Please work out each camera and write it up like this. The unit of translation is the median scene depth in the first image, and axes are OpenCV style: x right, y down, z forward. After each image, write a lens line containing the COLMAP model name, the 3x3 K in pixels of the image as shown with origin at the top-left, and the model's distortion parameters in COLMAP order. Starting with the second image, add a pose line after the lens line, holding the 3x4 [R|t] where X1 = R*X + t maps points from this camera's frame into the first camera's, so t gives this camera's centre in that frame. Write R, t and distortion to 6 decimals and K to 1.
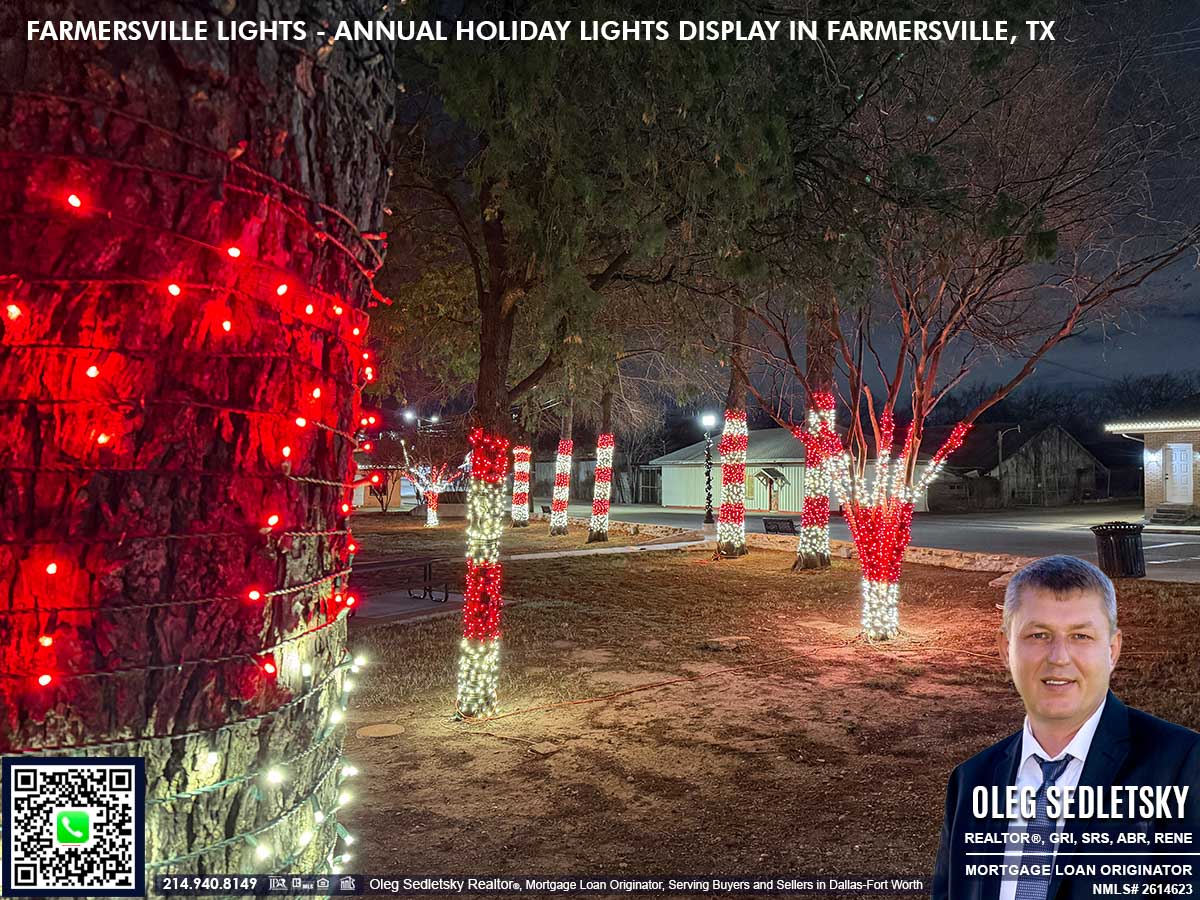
lens RADIAL K [[833.6, 0, 596.6], [0, 833.6, 452.4], [0, 0, 1]] dist [0.094958, -0.119120]
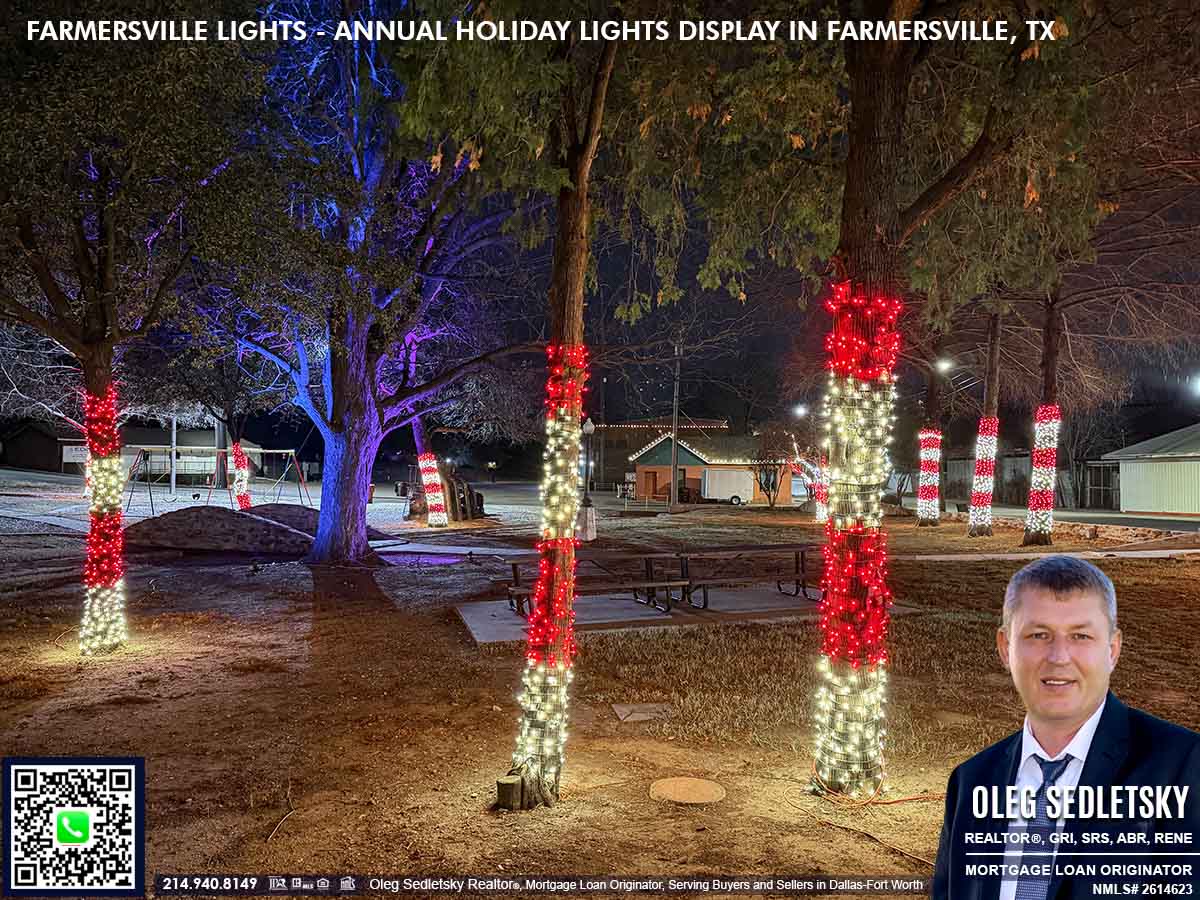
lens RADIAL K [[833.6, 0, 596.6], [0, 833.6, 452.4], [0, 0, 1]] dist [0.094958, -0.119120]
pose [[0.893362, -0.005261, -0.449307, -0.034126], [0.003496, 0.999983, -0.004757, 0.080907], [0.449324, 0.002679, 0.893365, 0.400033]]
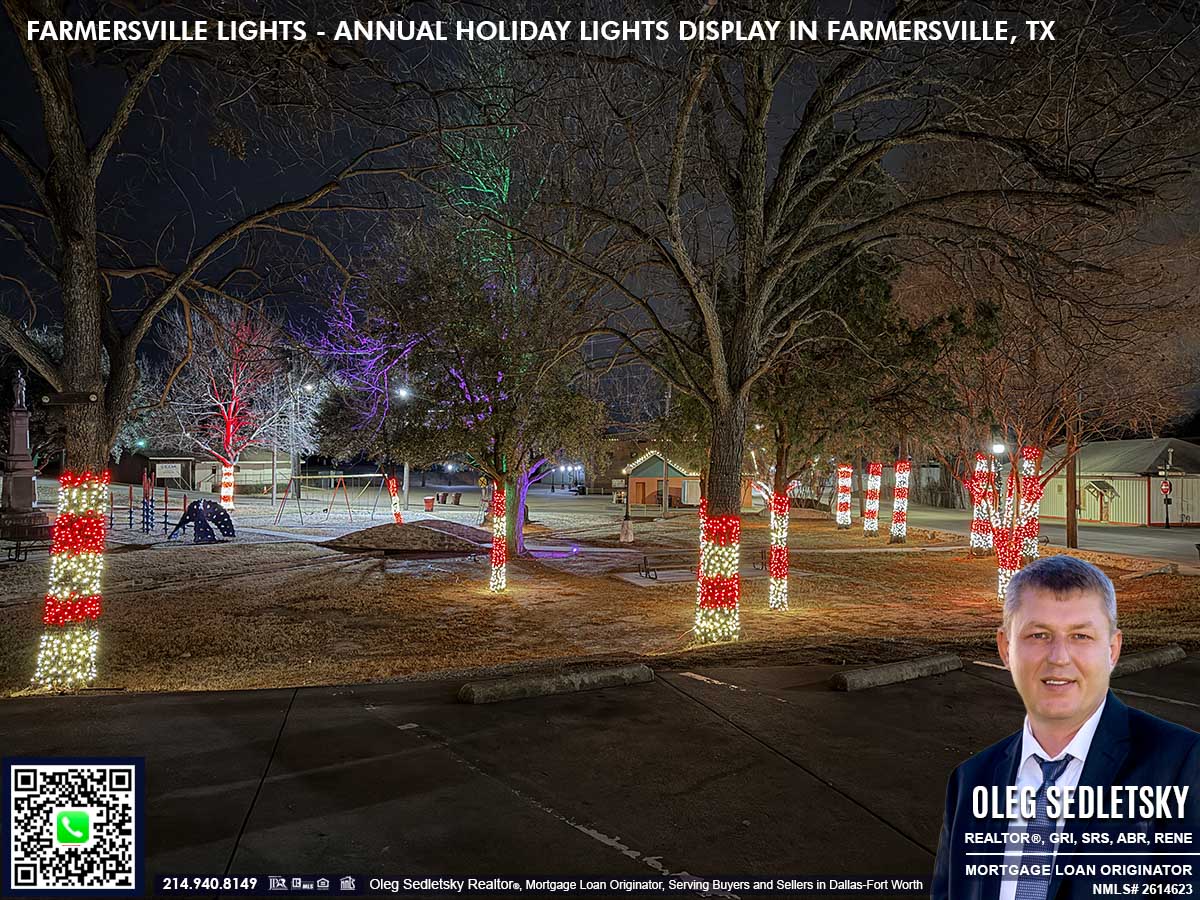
lens RADIAL K [[833.6, 0, 596.6], [0, 833.6, 452.4], [0, 0, 1]] dist [0.094958, -0.119120]
pose [[0.915204, -0.005138, -0.402959, 0.360981], [0.007023, 0.999970, 0.003200, -0.155573], [0.402930, -0.005758, 0.915213, -1.444443]]
